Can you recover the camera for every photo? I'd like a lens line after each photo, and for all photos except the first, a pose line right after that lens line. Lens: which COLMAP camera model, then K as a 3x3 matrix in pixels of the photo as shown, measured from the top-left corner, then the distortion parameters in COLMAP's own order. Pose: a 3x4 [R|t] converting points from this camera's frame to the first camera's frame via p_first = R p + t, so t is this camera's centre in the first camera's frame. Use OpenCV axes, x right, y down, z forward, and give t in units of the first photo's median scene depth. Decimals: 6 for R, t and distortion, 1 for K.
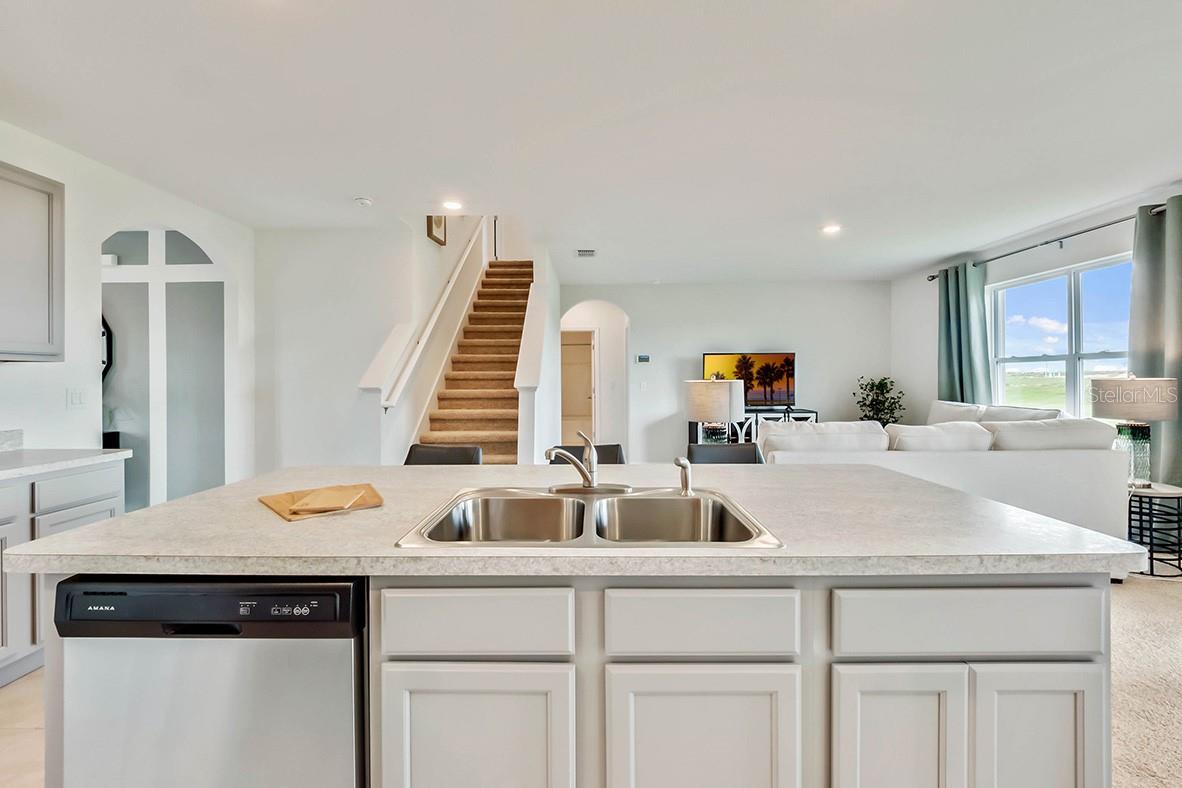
lens RADIAL K [[502.2, 0, 589.0], [0, 502.2, 377.2], [0, 0, 1]] dist [0.001628, -0.006546]
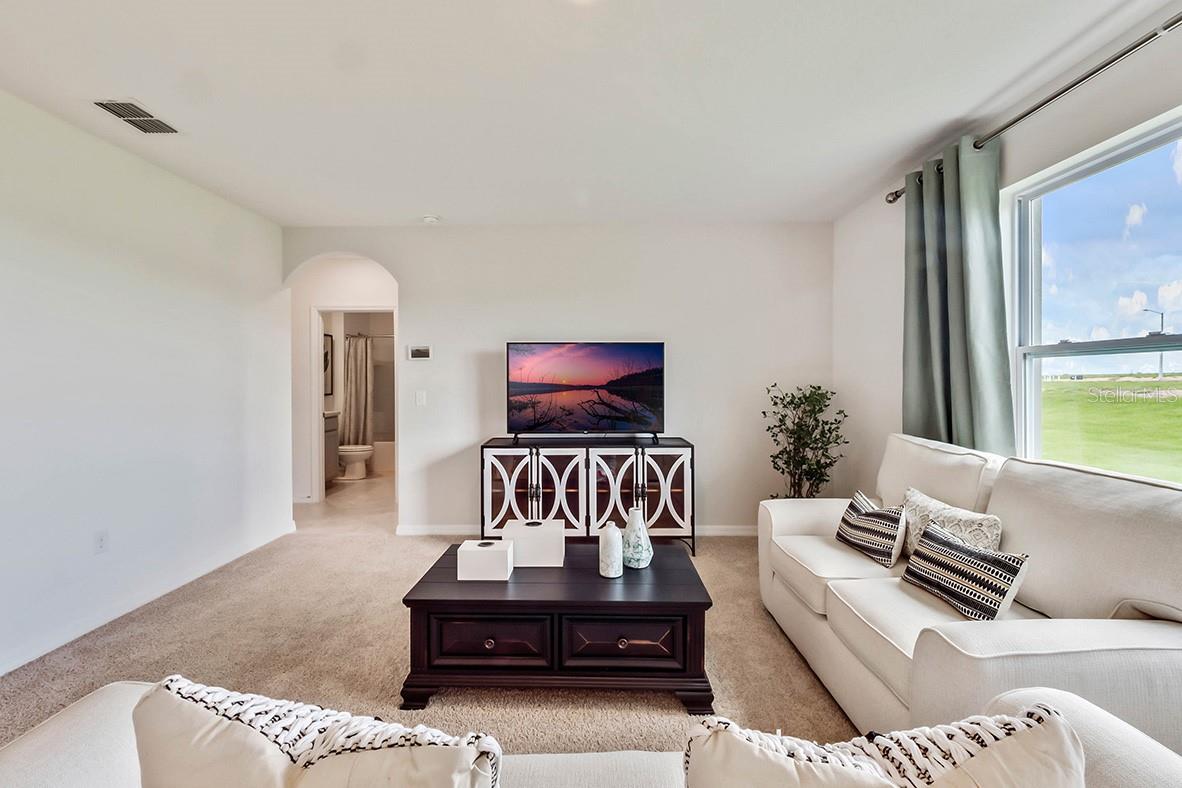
lens RADIAL K [[506.3, 0, 578.7], [0, 506.3, 373.5], [0, 0, 1]] dist [0.002449, -0.000672]
pose [[0.999814, 0.000198, -0.019289, 0.408812], [-0.000308, 0.999984, -0.005725, -0.010588], [0.019287, 0.005729, 0.999798, 0.522665]]
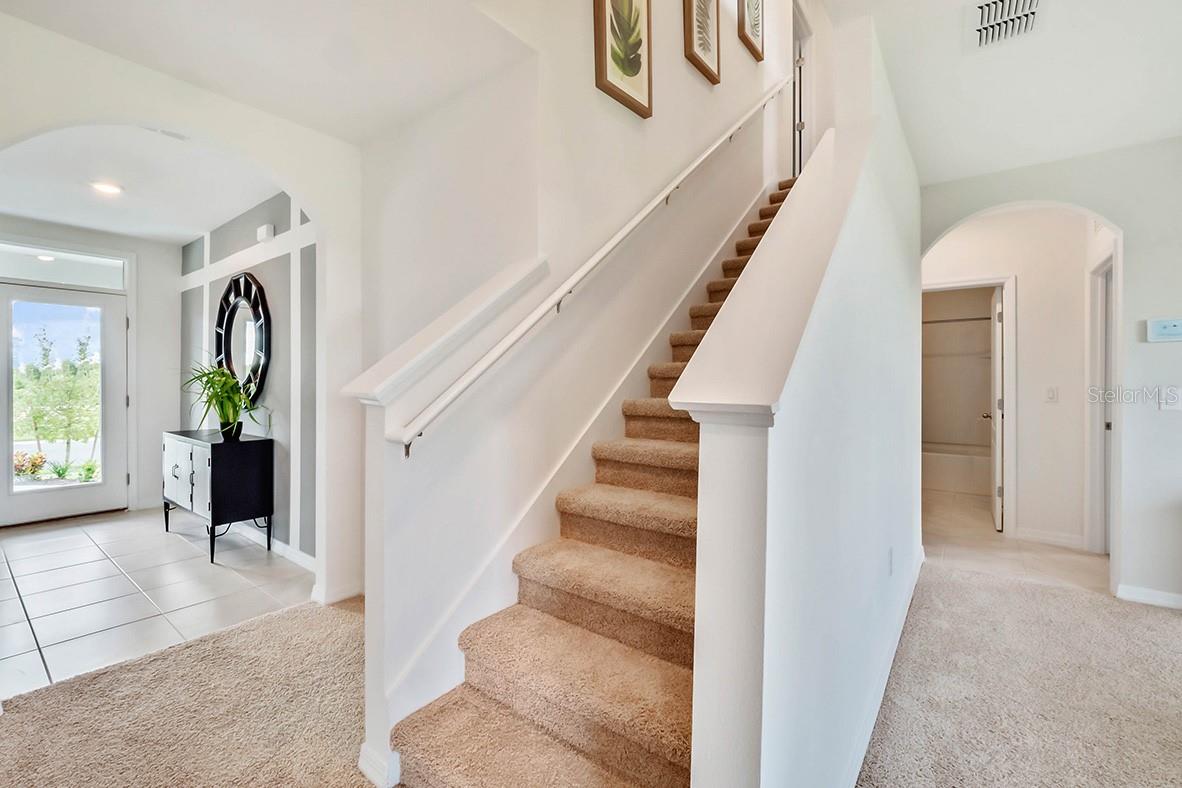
lens RADIAL K [[502.2, 0, 589.0], [0, 502.2, 377.2], [0, 0, 1]] dist [0.001628, -0.006546]
pose [[0.799214, 0.002387, -0.601042, -0.026870], [-0.004701, 0.999986, -0.002279, 0.004708], [0.601028, 0.004647, 0.799214, 0.542947]]
